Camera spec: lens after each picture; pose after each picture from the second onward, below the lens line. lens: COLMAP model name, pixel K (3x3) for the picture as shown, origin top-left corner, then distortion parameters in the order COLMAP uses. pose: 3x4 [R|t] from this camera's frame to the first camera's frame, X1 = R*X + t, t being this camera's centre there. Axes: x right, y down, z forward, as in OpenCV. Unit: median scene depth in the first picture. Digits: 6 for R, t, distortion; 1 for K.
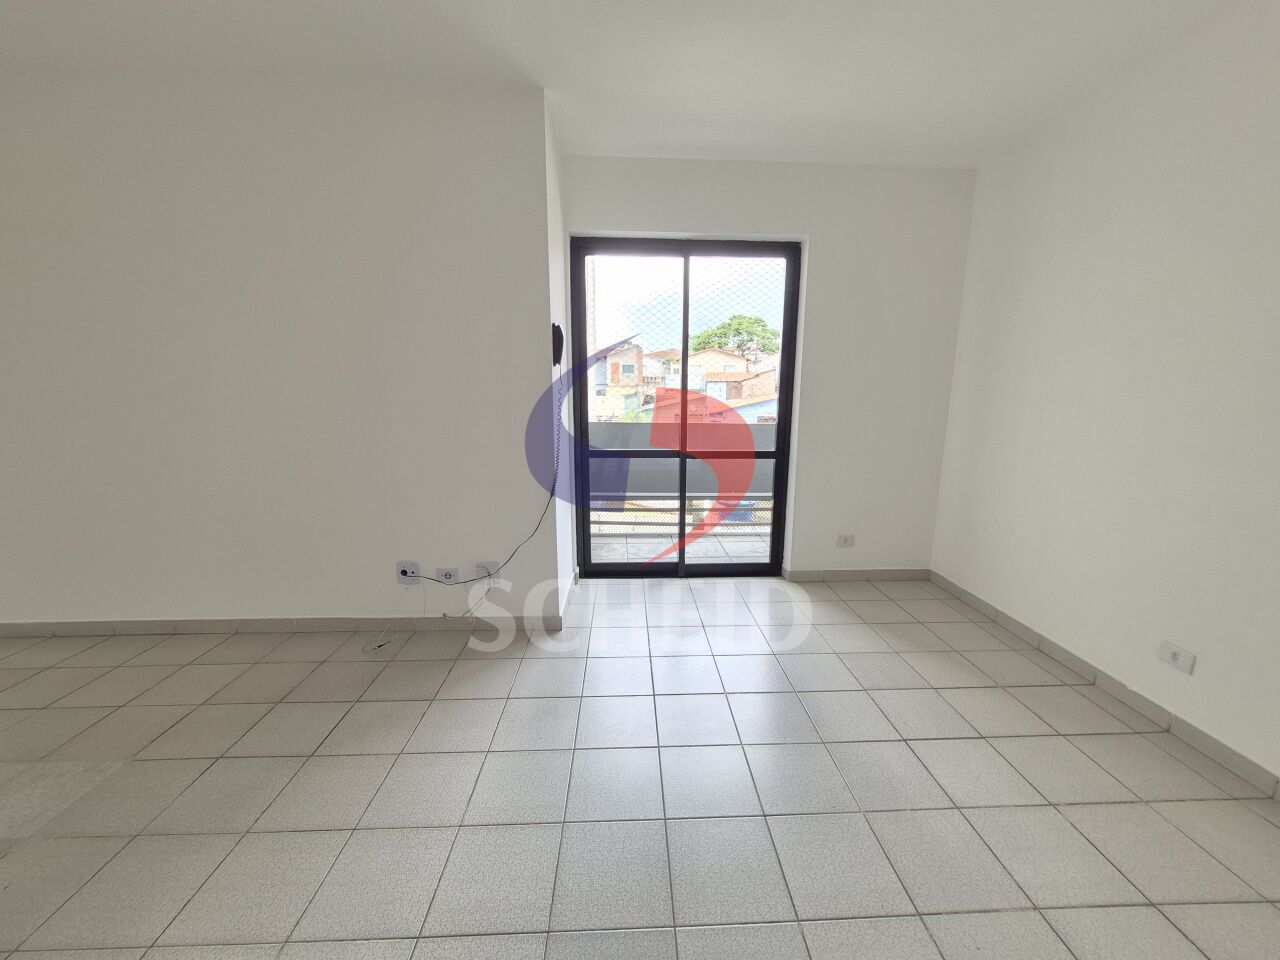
lens RADIAL K [[512.9, 0, 649.6], [0, 512.9, 477.7], [0, 0, 1]] dist [-0.001085, -0.000426]
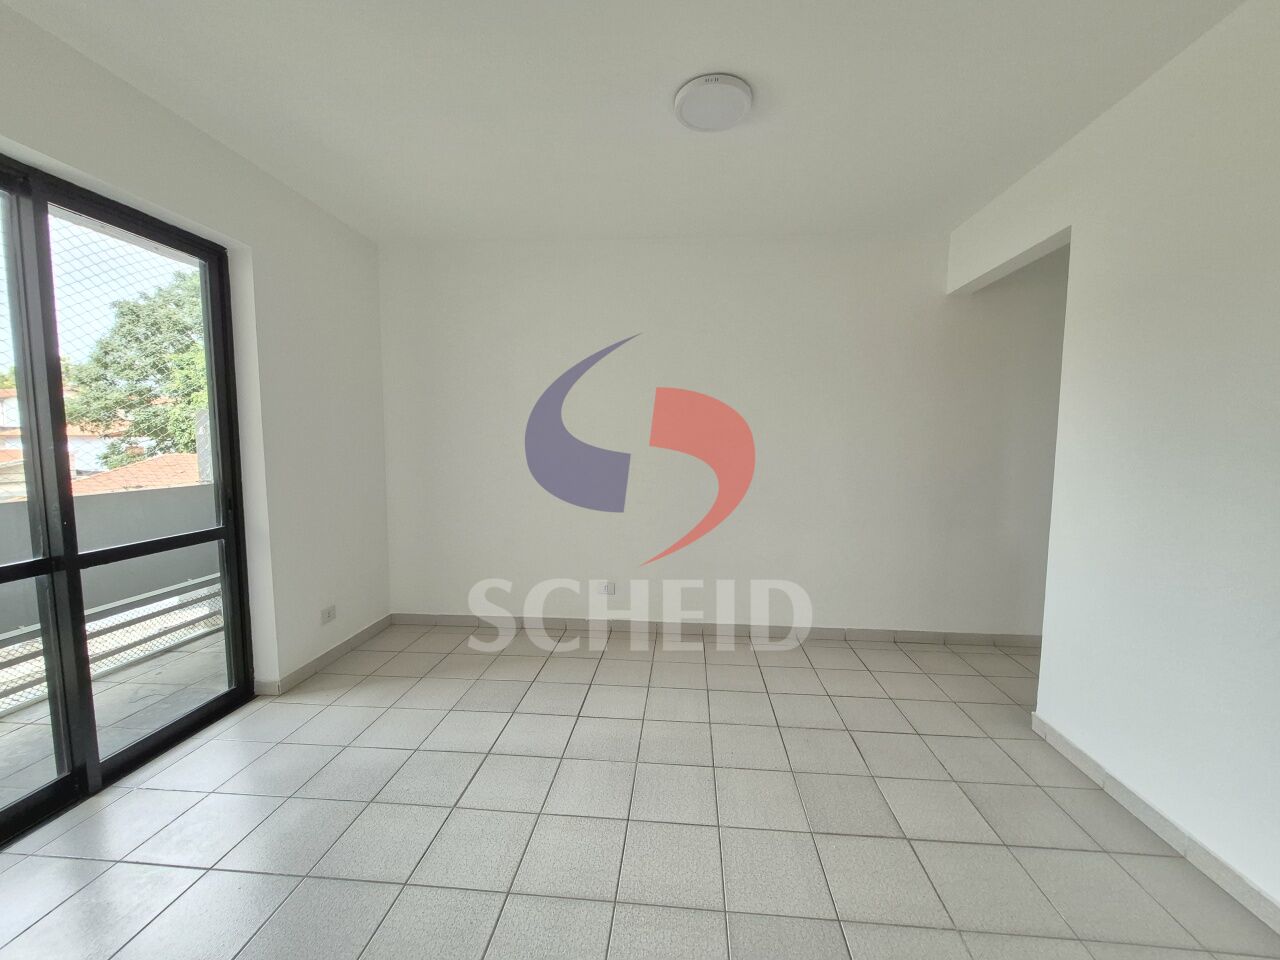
lens RADIAL K [[512.9, 0, 649.6], [0, 512.9, 477.7], [0, 0, 1]] dist [-0.001085, -0.000426]
pose [[0.124241, -0.090076, 0.988155, -0.477261], [0.183451, 0.980788, 0.066339, -0.076298], [-0.975146, 0.173036, 0.138378, 0.405109]]
